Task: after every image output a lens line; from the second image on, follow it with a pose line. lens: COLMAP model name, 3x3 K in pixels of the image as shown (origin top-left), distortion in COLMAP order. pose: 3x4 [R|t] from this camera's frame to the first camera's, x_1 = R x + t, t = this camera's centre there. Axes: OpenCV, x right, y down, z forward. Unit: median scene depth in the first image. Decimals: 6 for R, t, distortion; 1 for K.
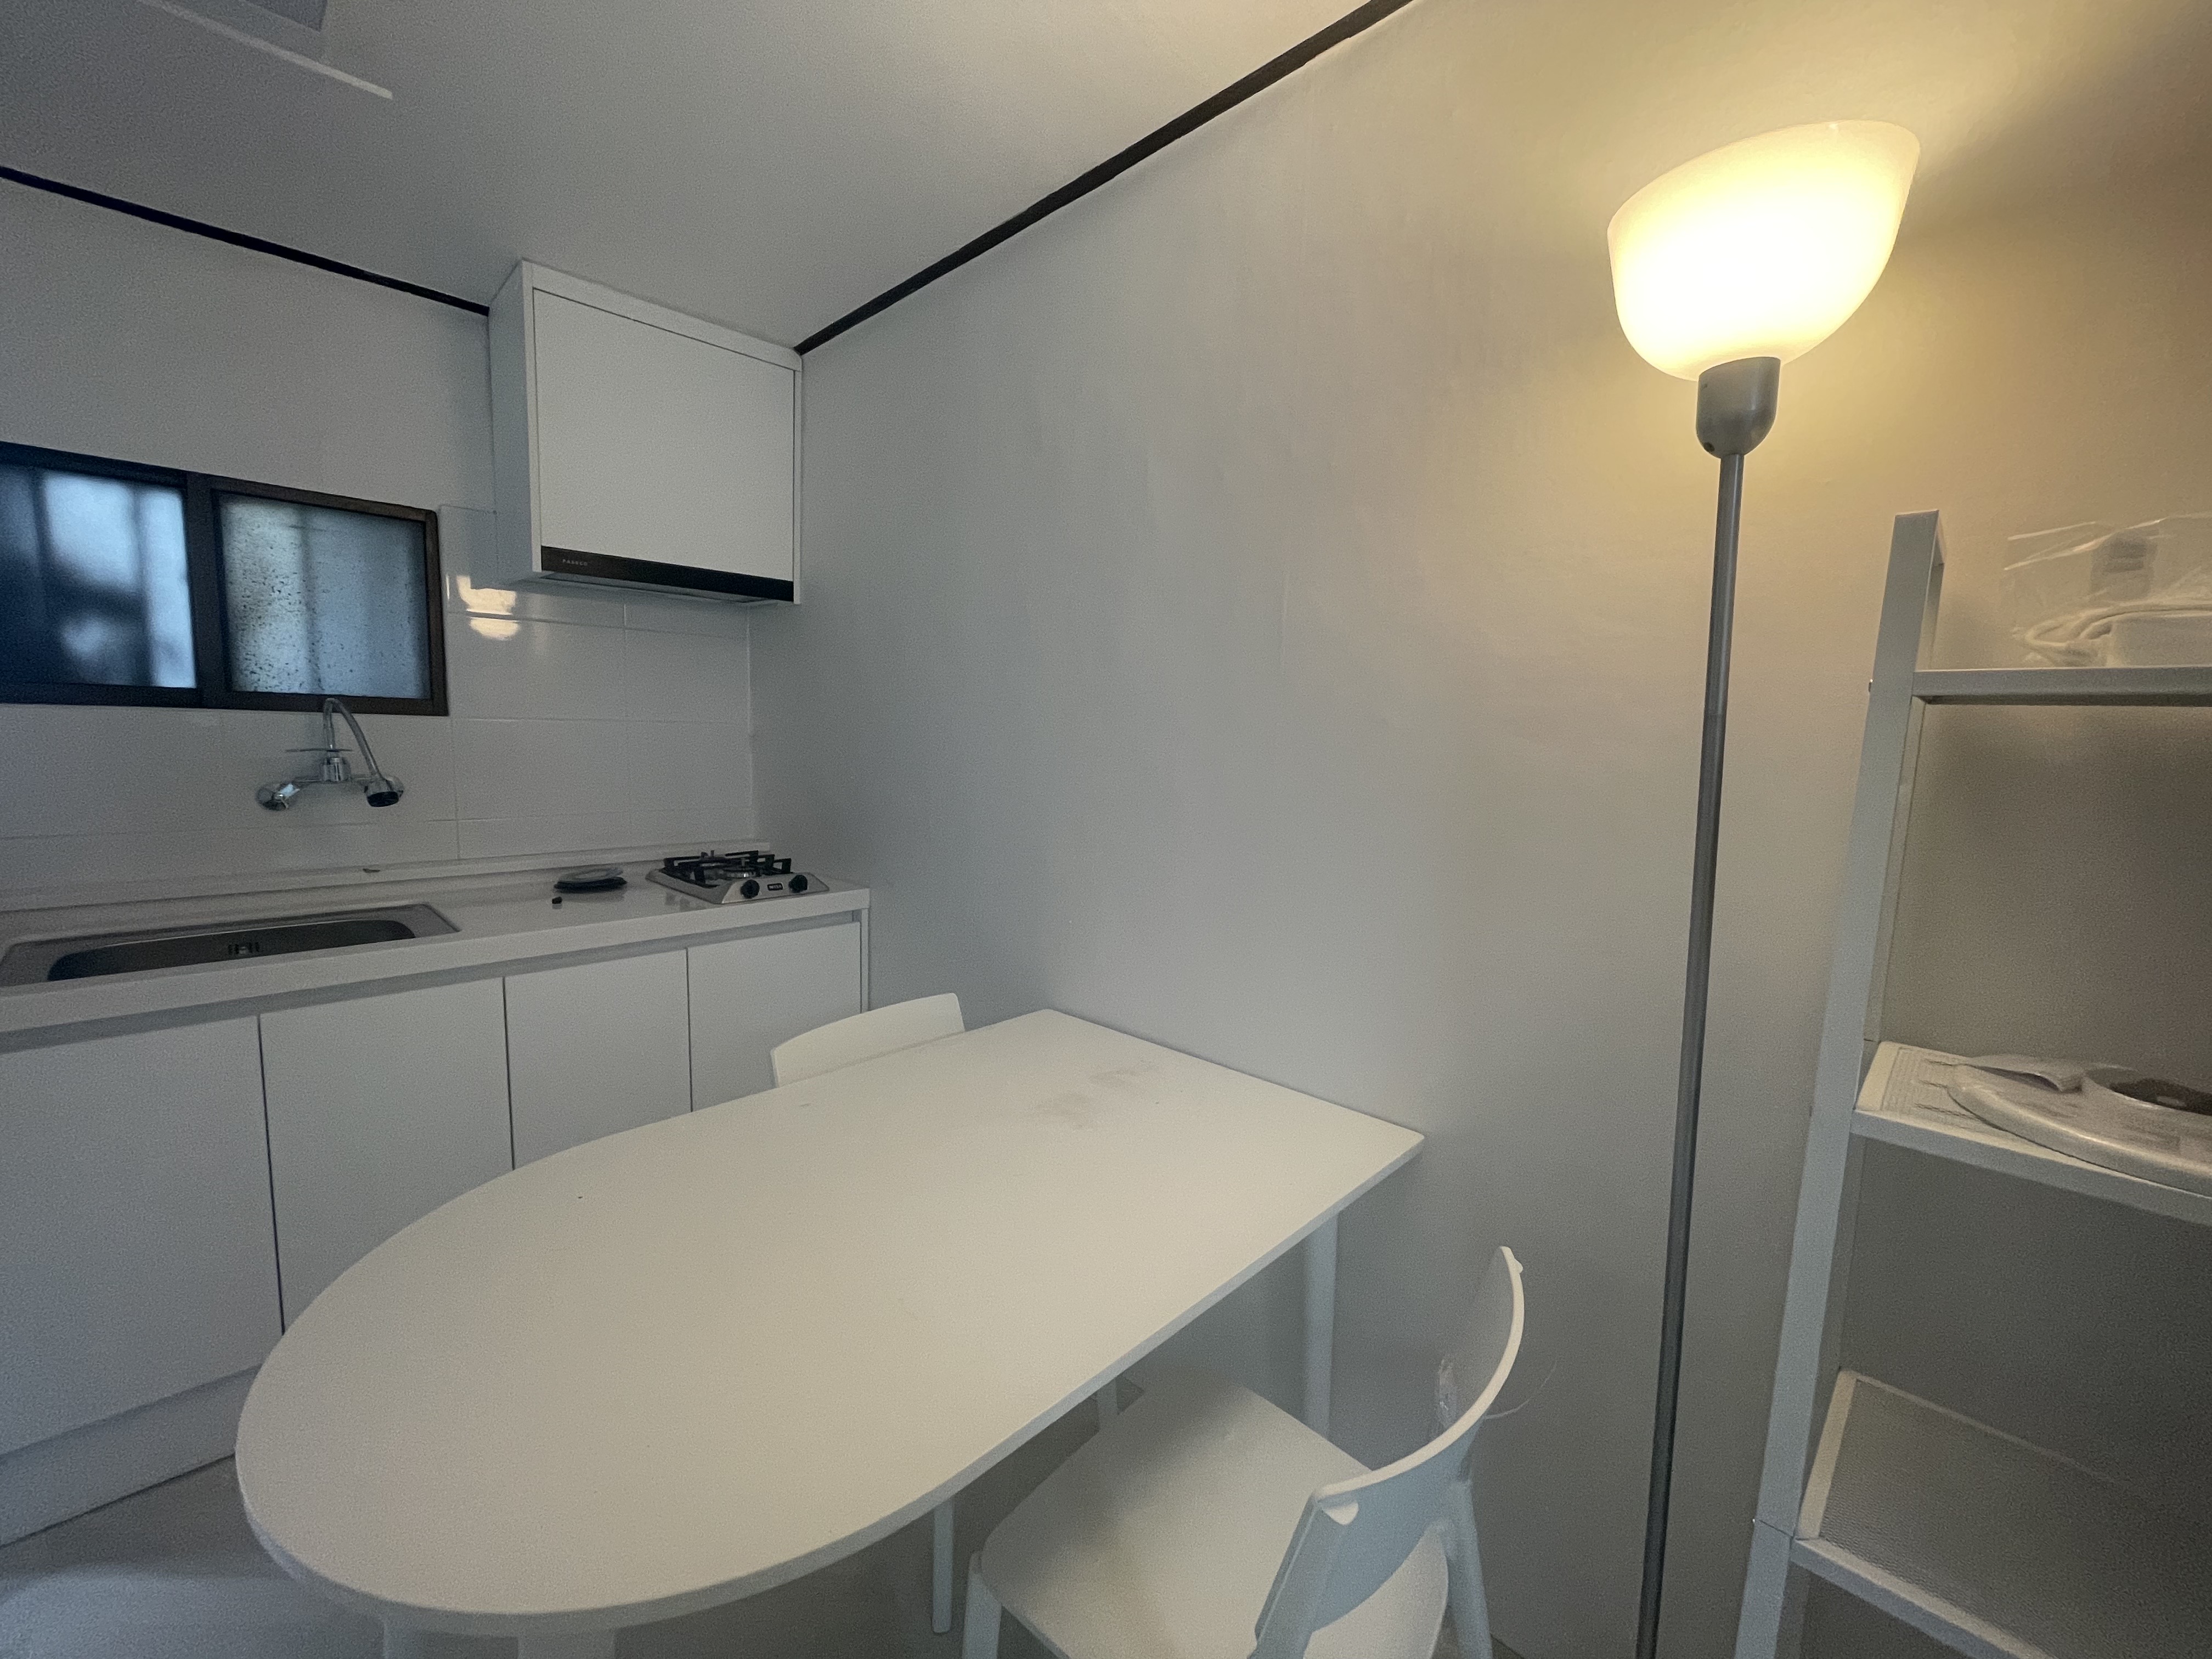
lens RADIAL K [[898.5, 0, 1104.0], [0, 898.5, 823.1], [0, 0, 1]] dist [-0.001357, -0.000180]
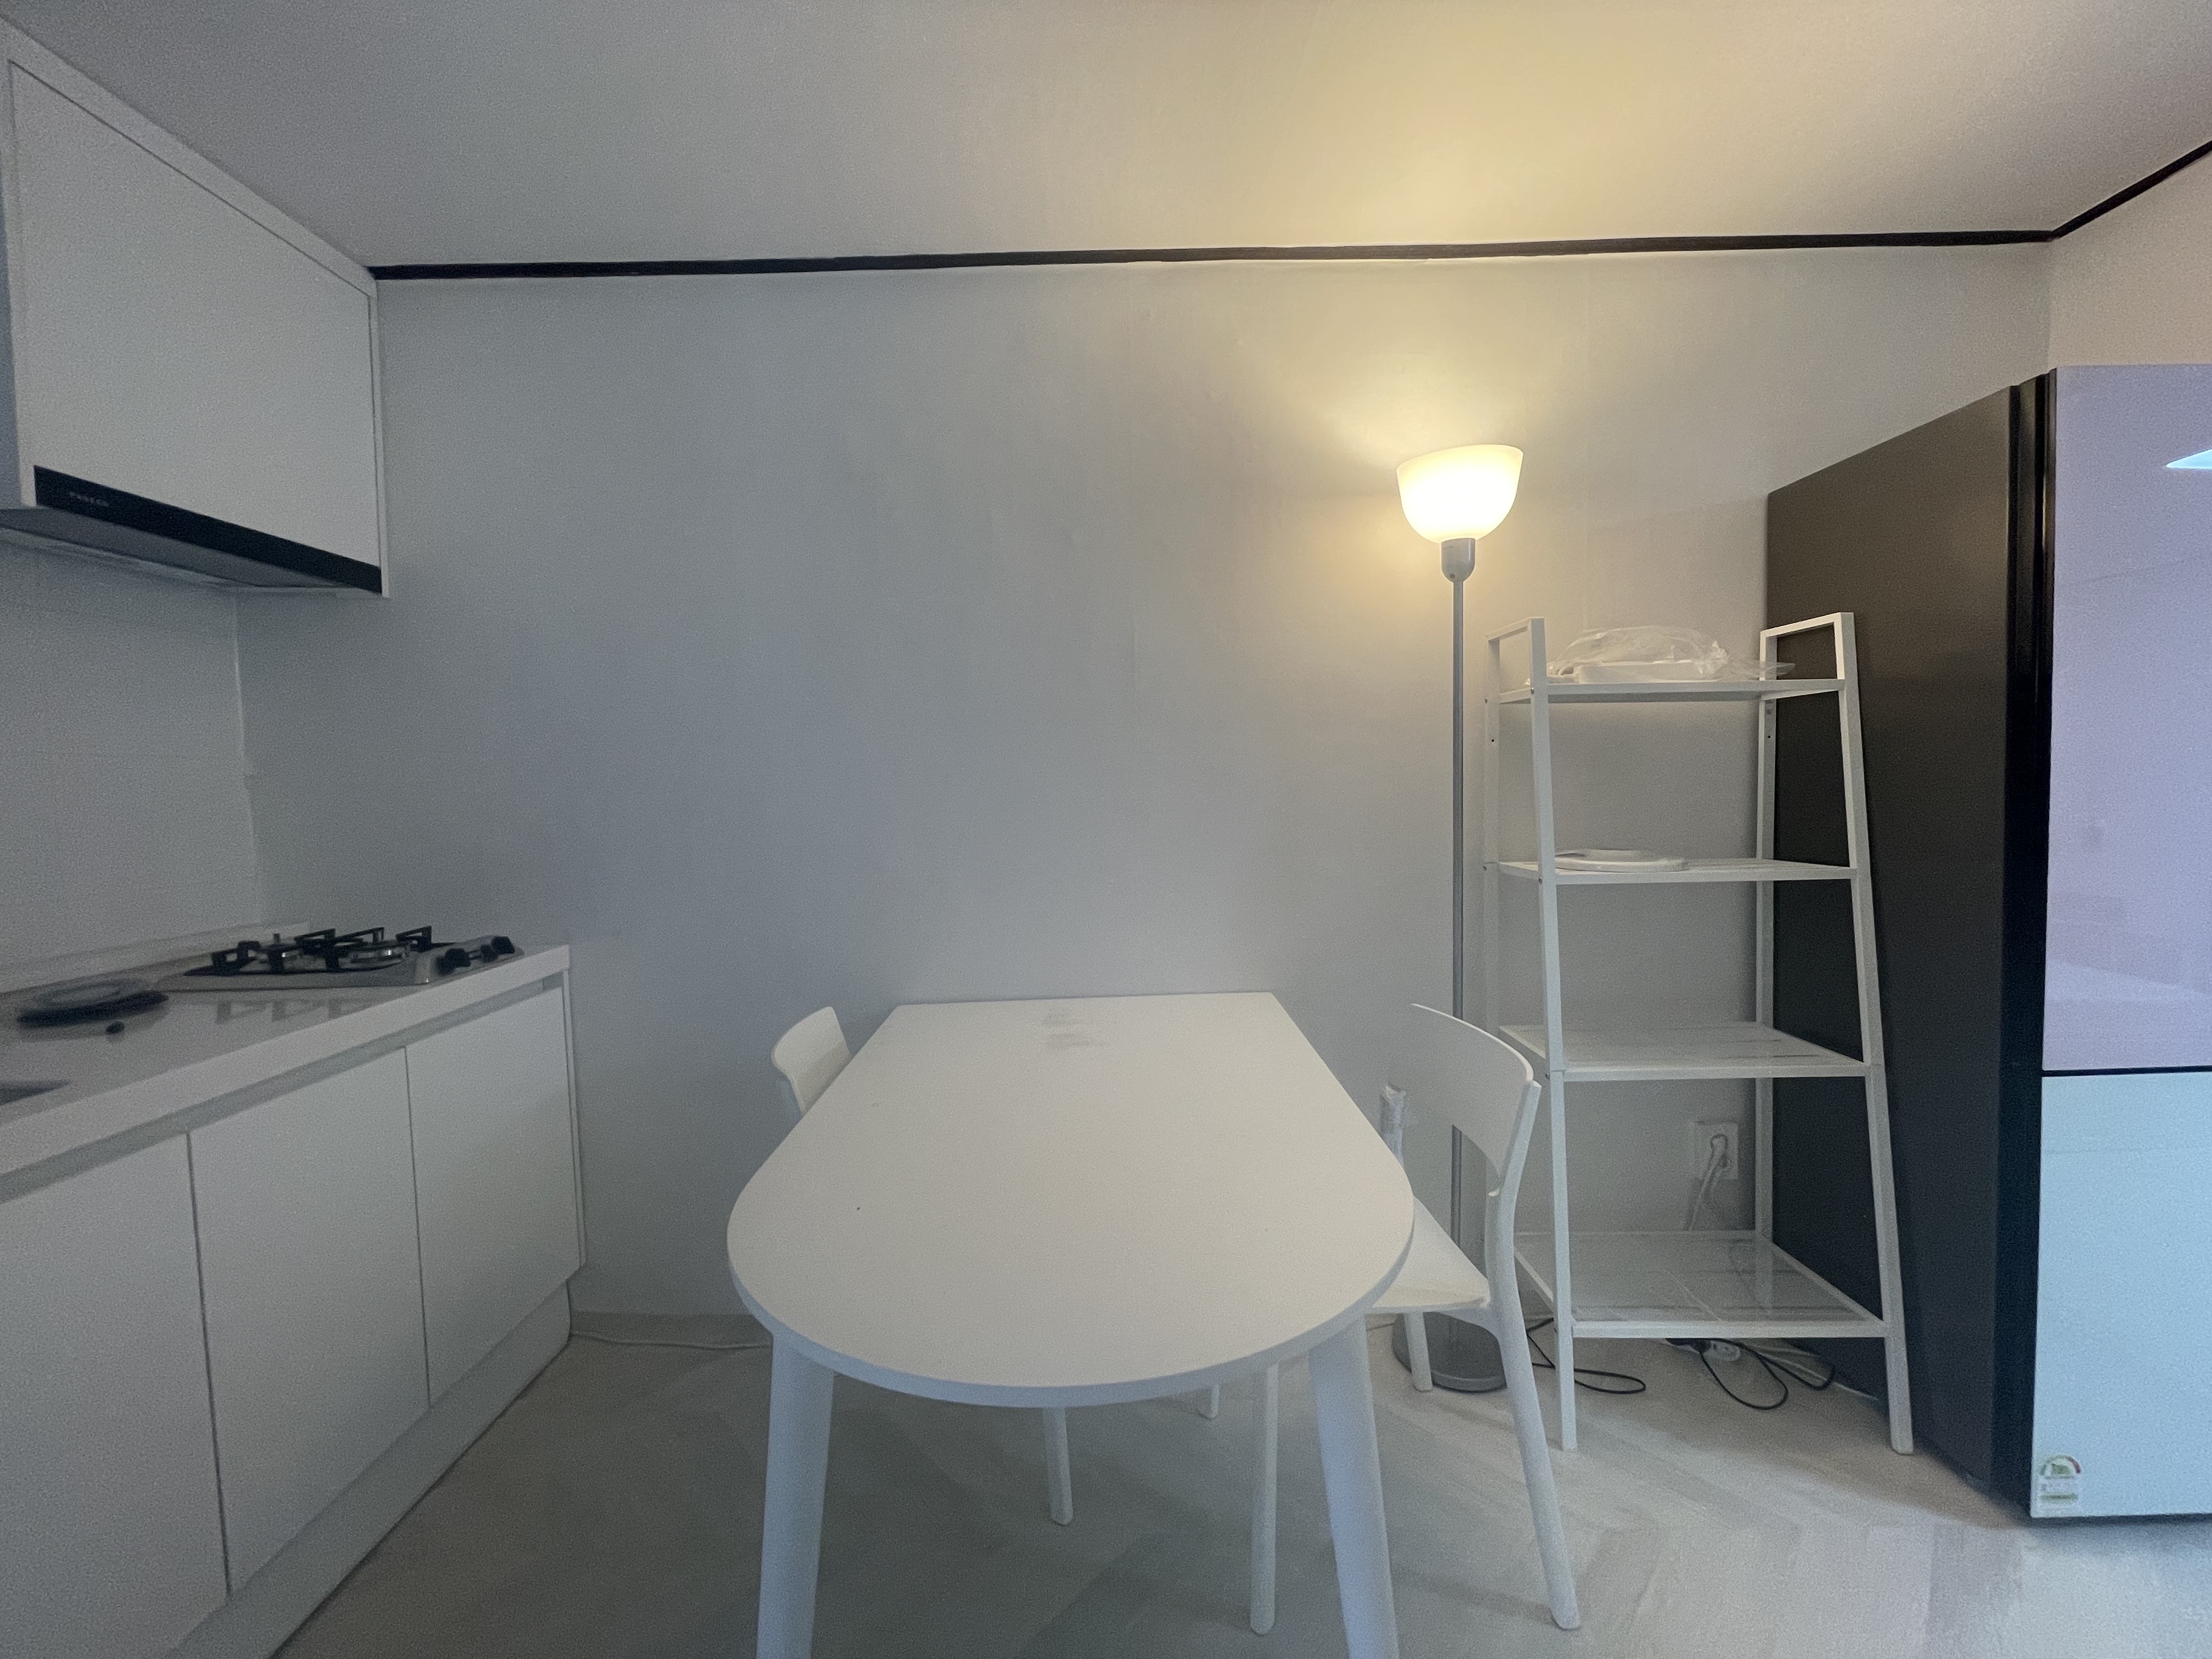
lens RADIAL K [[882.7, 0, 1106.0], [0, 882.7, 829.5], [0, 0, 1]] dist [-0.011611, -0.000138]
pose [[0.710777, -0.079187, 0.698946, -0.539501], [0.110492, 0.993877, 0.000238, 0.024835], [-0.694686, 0.077058, 0.715174, 0.070412]]
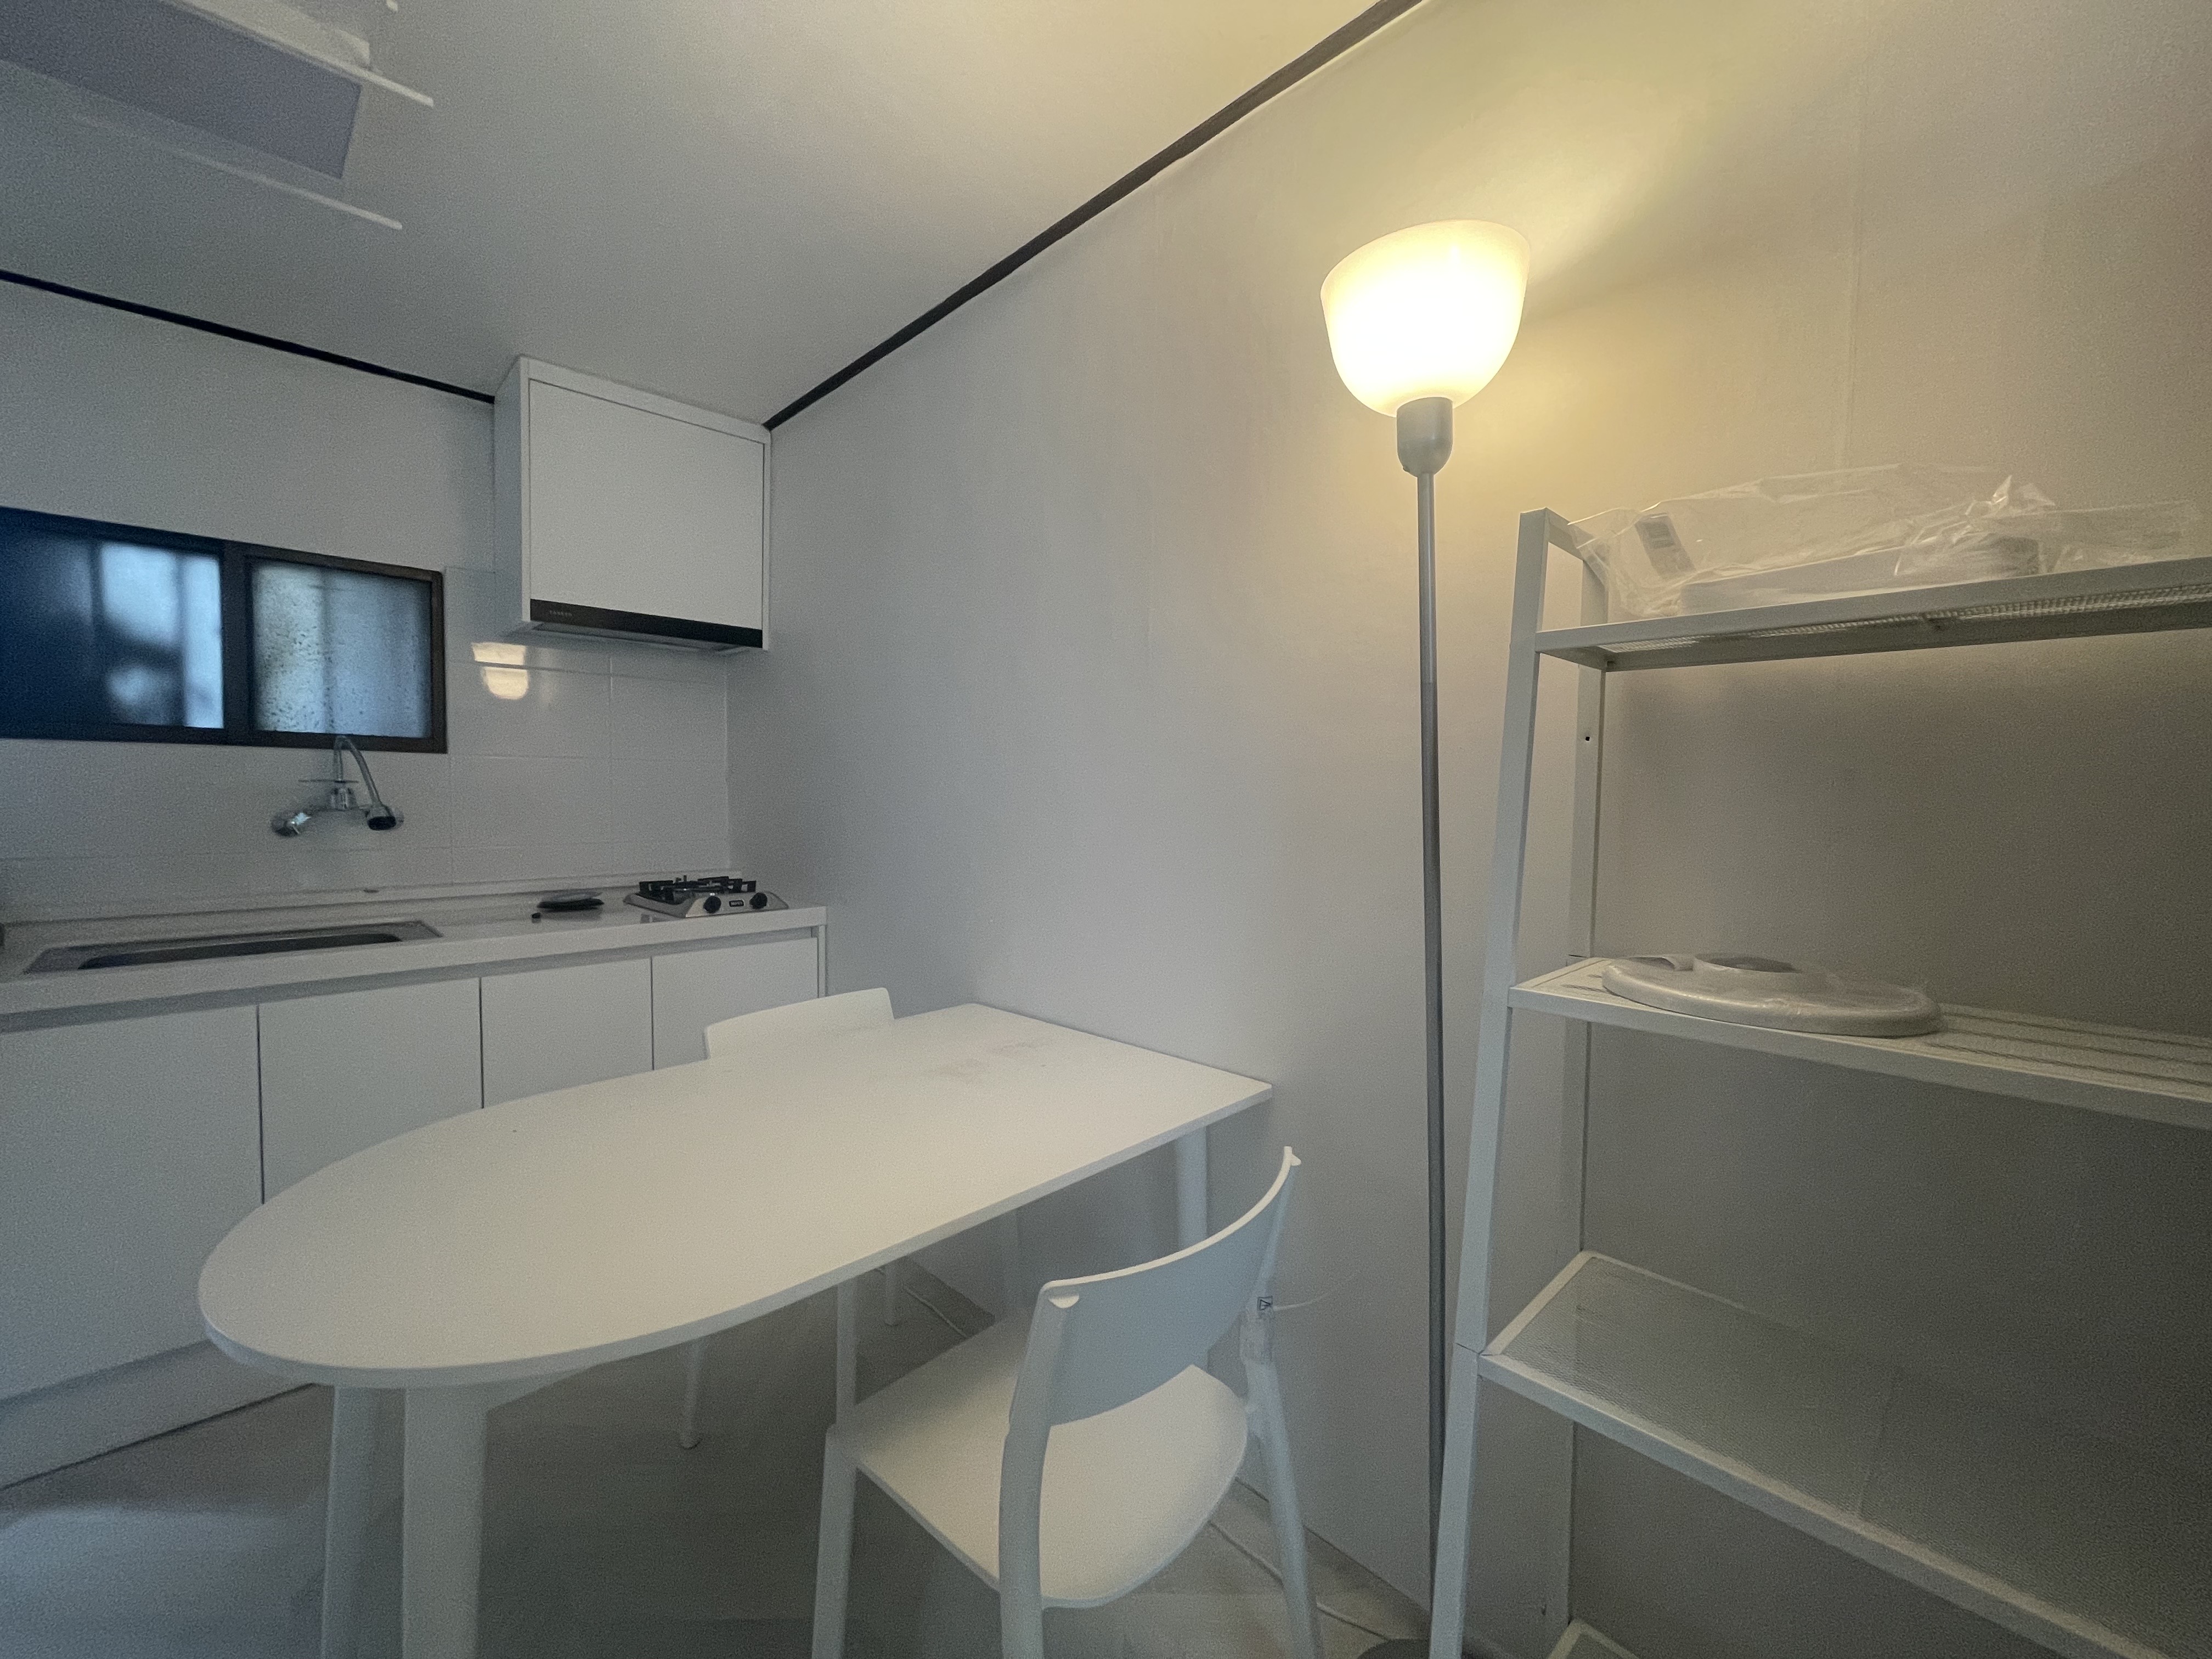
lens RADIAL K [[898.5, 0, 1104.0], [0, 898.5, 823.1], [0, 0, 1]] dist [-0.001357, -0.000180]
pose [[0.999638, -0.017104, -0.020782, 0.112161], [0.015610, 0.997422, -0.070041, 0.062463], [0.021926, 0.069691, 0.997328, -0.089296]]
